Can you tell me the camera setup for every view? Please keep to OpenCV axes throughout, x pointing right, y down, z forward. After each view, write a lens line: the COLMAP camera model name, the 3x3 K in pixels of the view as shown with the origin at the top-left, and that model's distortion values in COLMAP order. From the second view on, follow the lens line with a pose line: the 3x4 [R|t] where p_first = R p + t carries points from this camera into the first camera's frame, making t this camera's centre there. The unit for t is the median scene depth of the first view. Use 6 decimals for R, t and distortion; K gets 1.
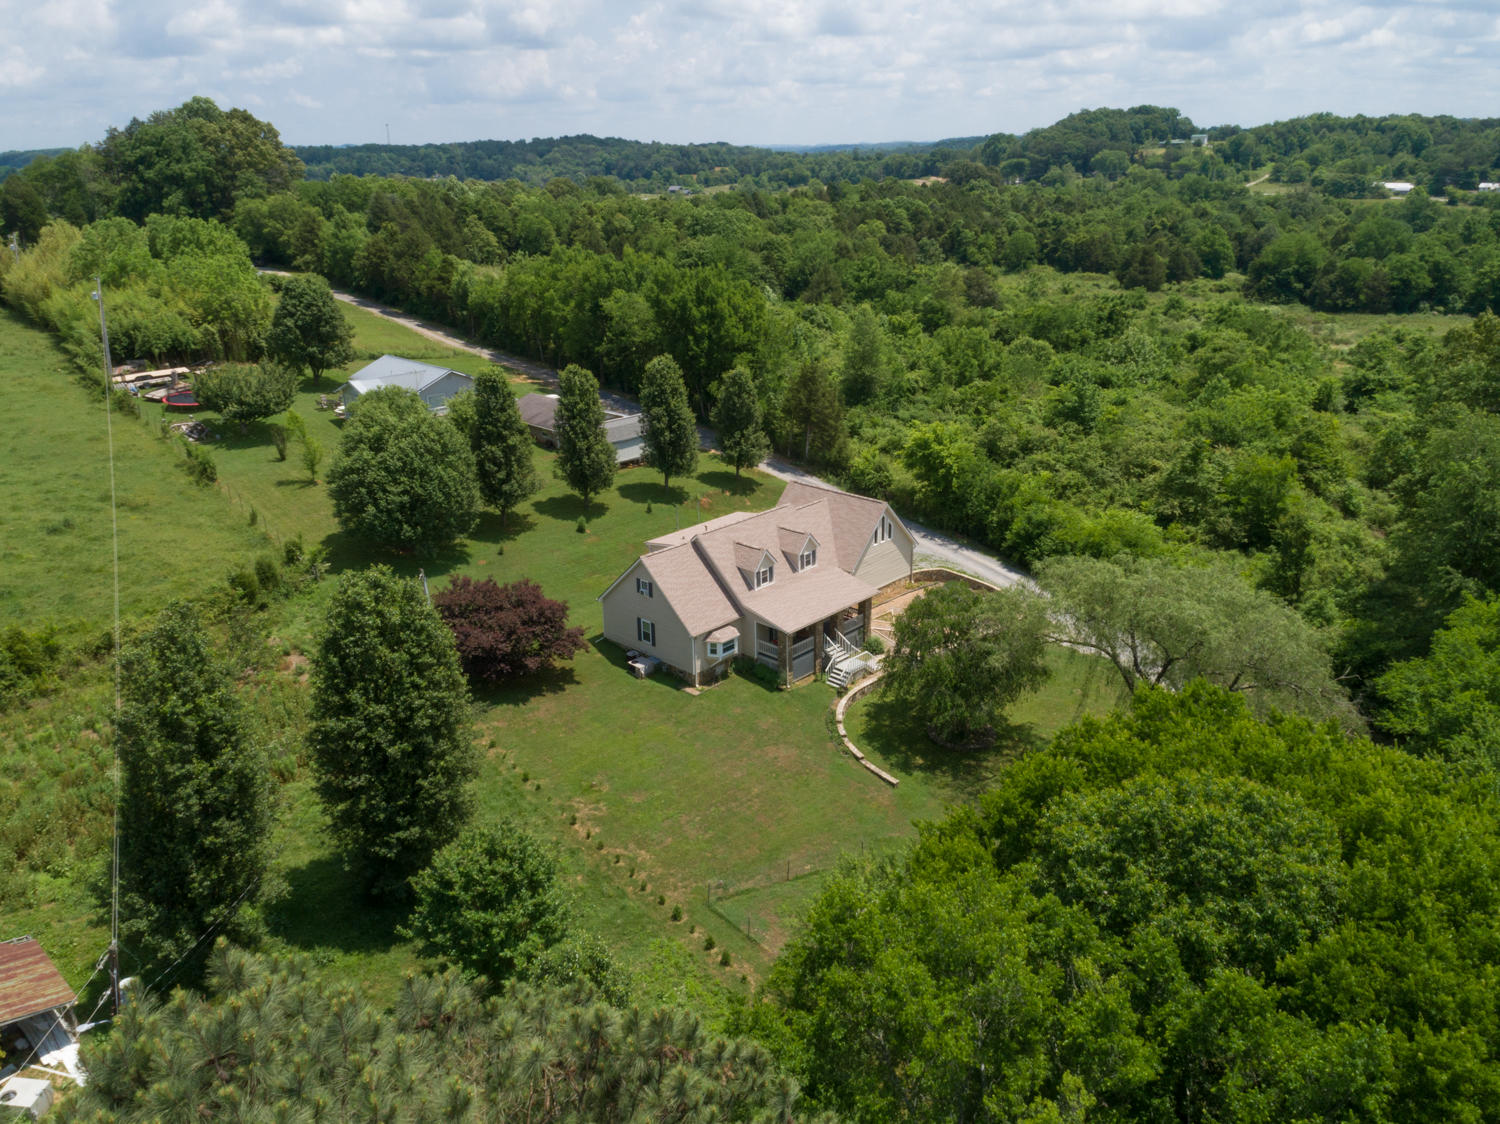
lens RADIAL K [[1092.9, 0, 750.0], [0, 1092.9, 562.0], [0, 0, 1]] dist [0.190524, -0.247099]
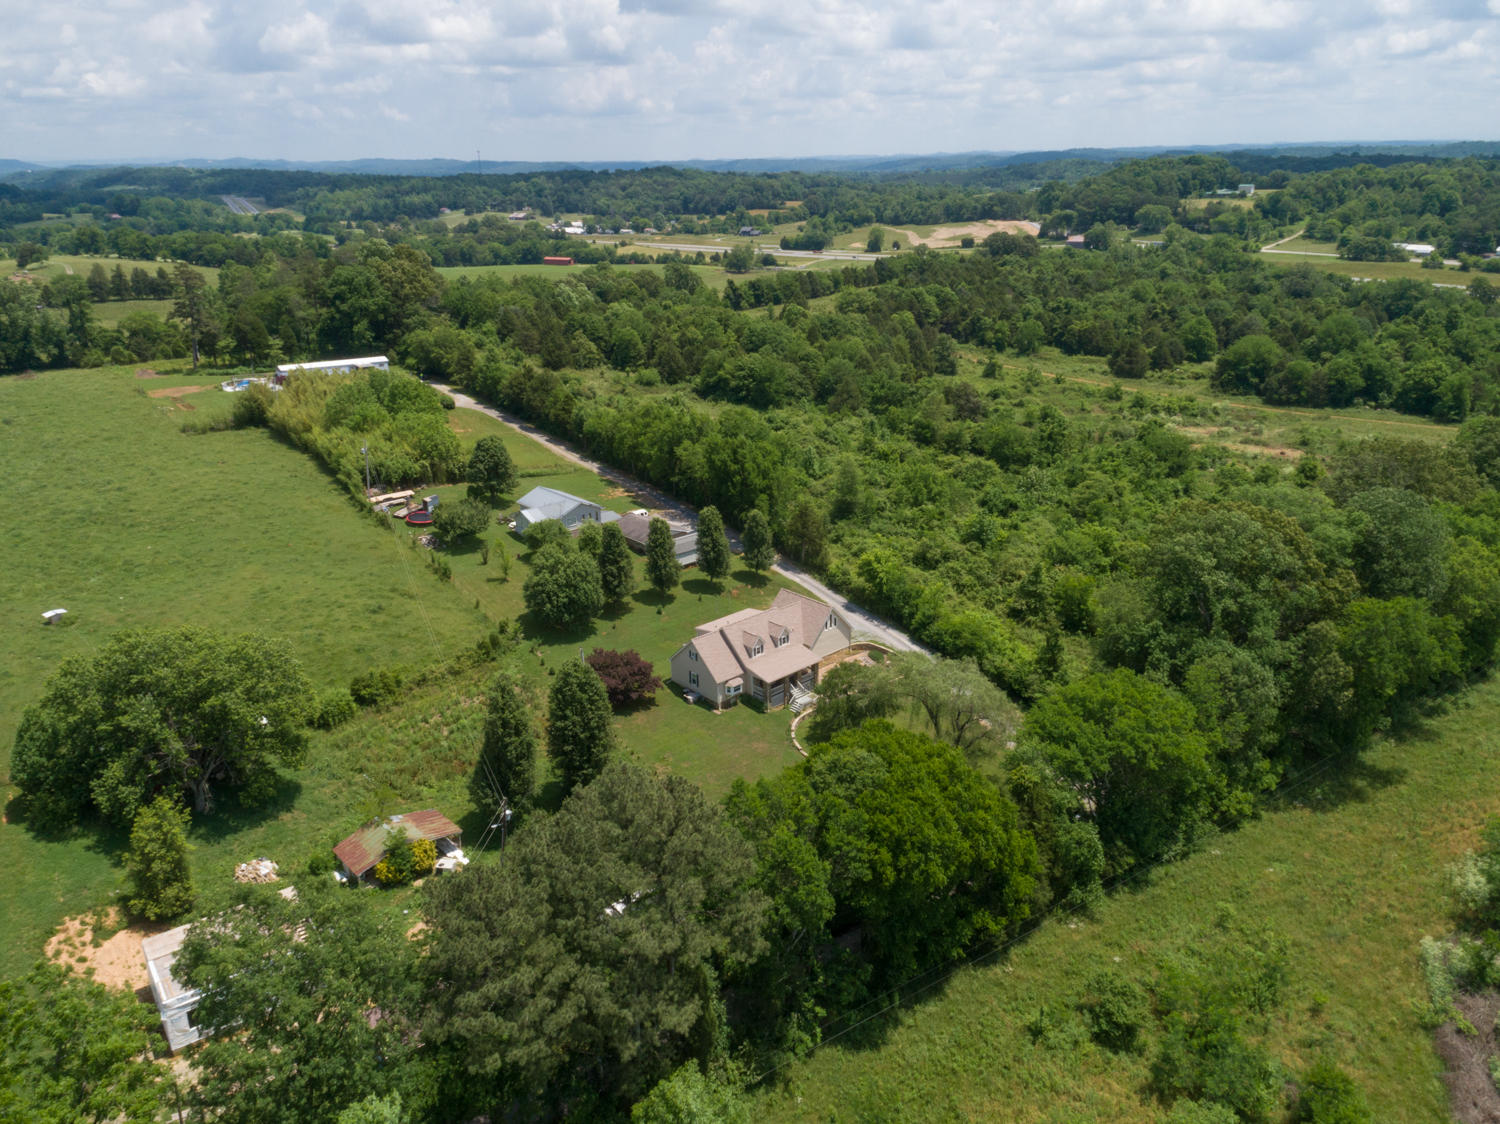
lens RADIAL K [[1092.9, 0, 750.0], [0, 1092.9, 562.0], [0, 0, 1]] dist [0.190524, -0.247099]
pose [[0.997889, 0.022292, -0.060997, 0.079189], [-0.022693, 0.999725, -0.005880, -0.091048], [0.060849, 0.007252, 0.998121, -0.617256]]
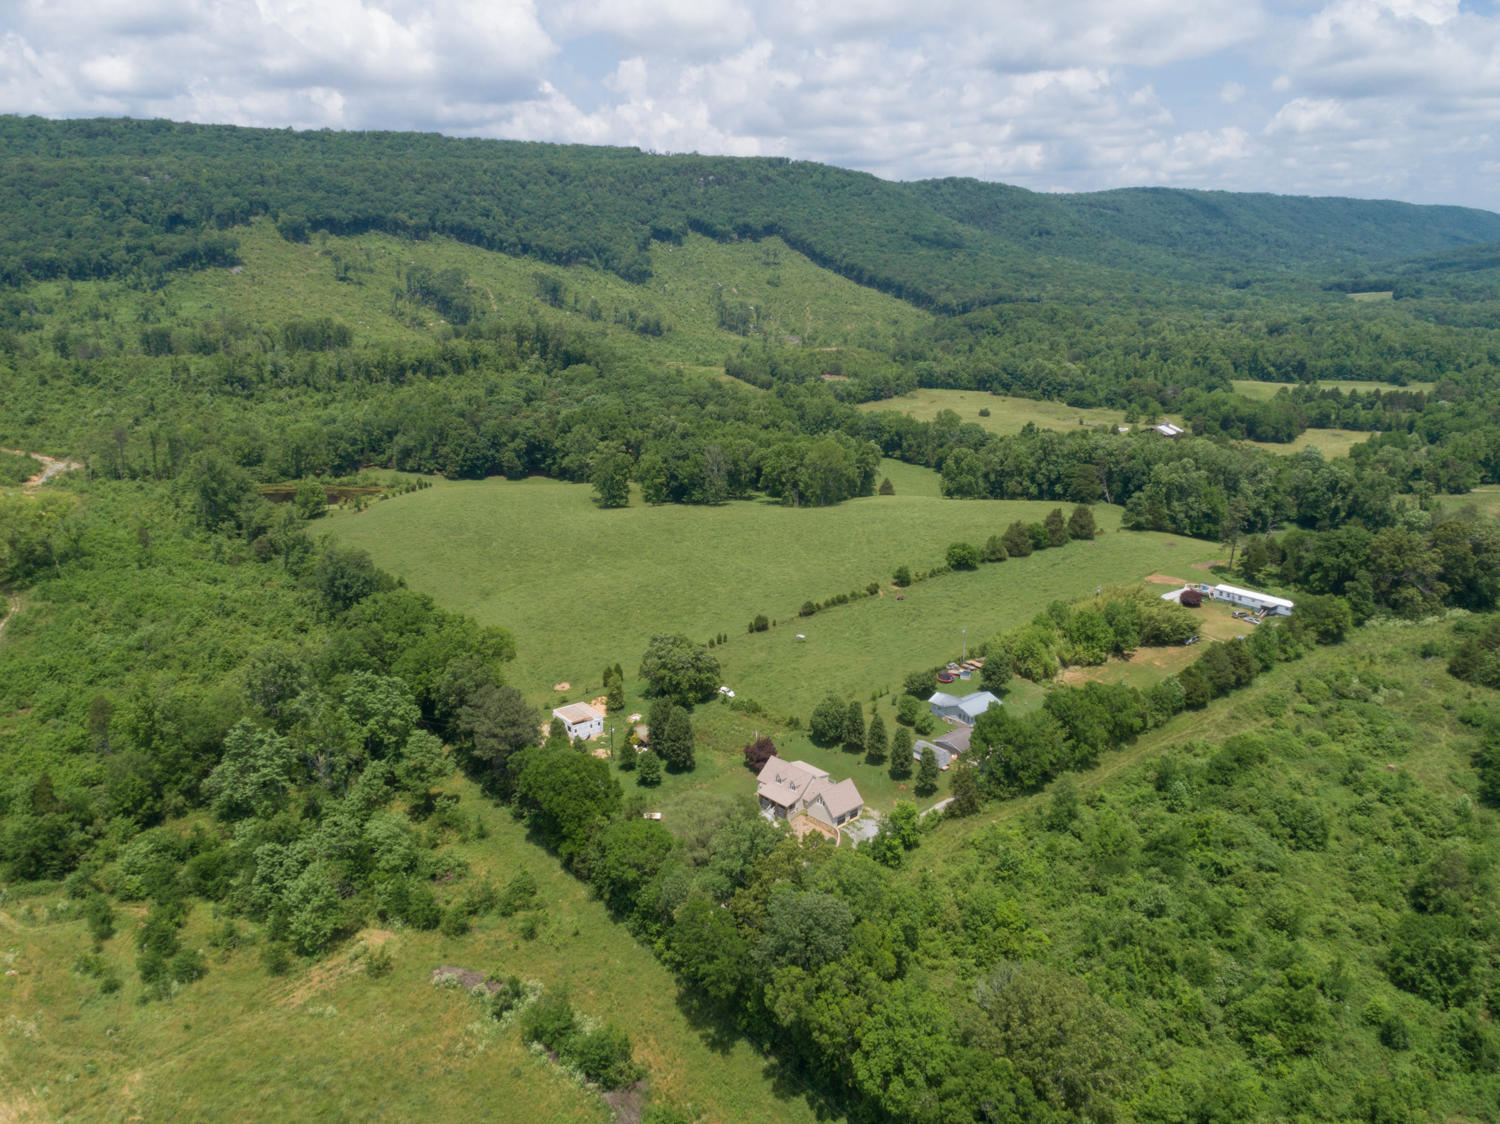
lens RADIAL K [[1092.9, 0, 750.0], [0, 1092.9, 562.0], [0, 0, 1]] dist [0.190524, -0.247099]
pose [[-0.076449, 0.278637, -0.957349, 2.215118], [-0.331798, 0.898327, 0.287955, -1.104917], [0.940248, 0.339660, 0.023775, 0.414726]]
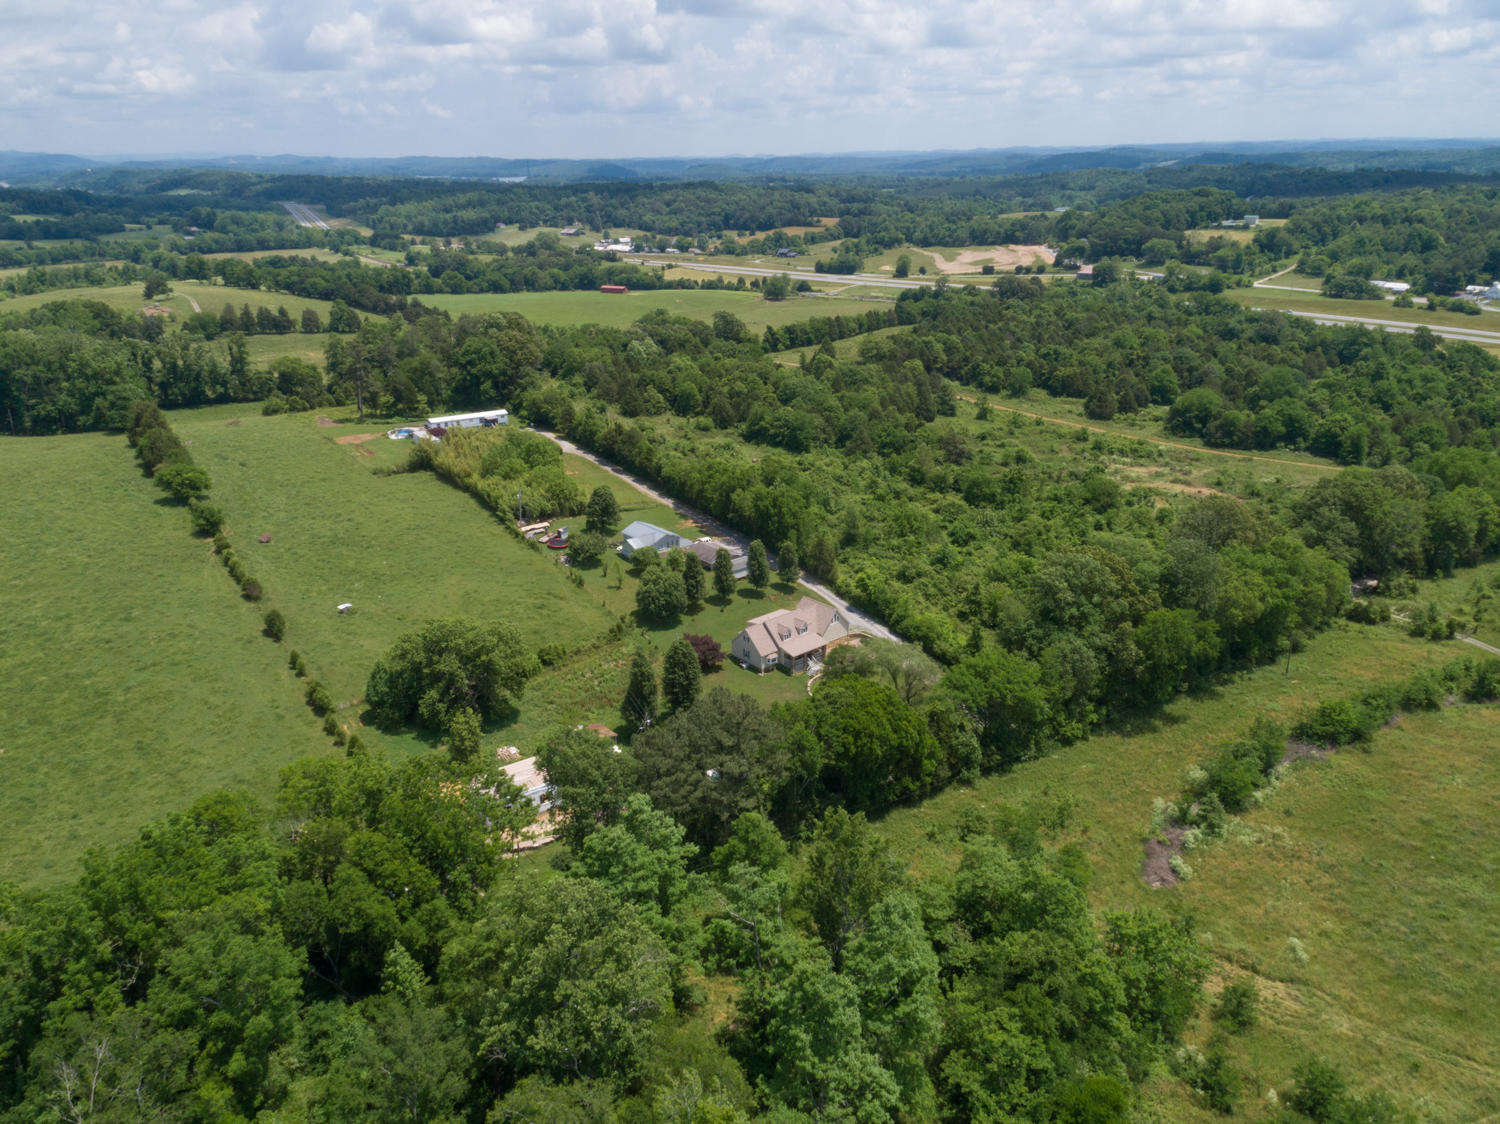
lens RADIAL K [[1092.9, 0, 750.0], [0, 1092.9, 562.0], [0, 0, 1]] dist [0.190524, -0.247099]
pose [[0.995271, 0.034792, -0.090693, 0.124189], [-0.034949, 0.999389, -0.000137, -0.131093], [0.090633, 0.003306, 0.995879, -1.383306]]
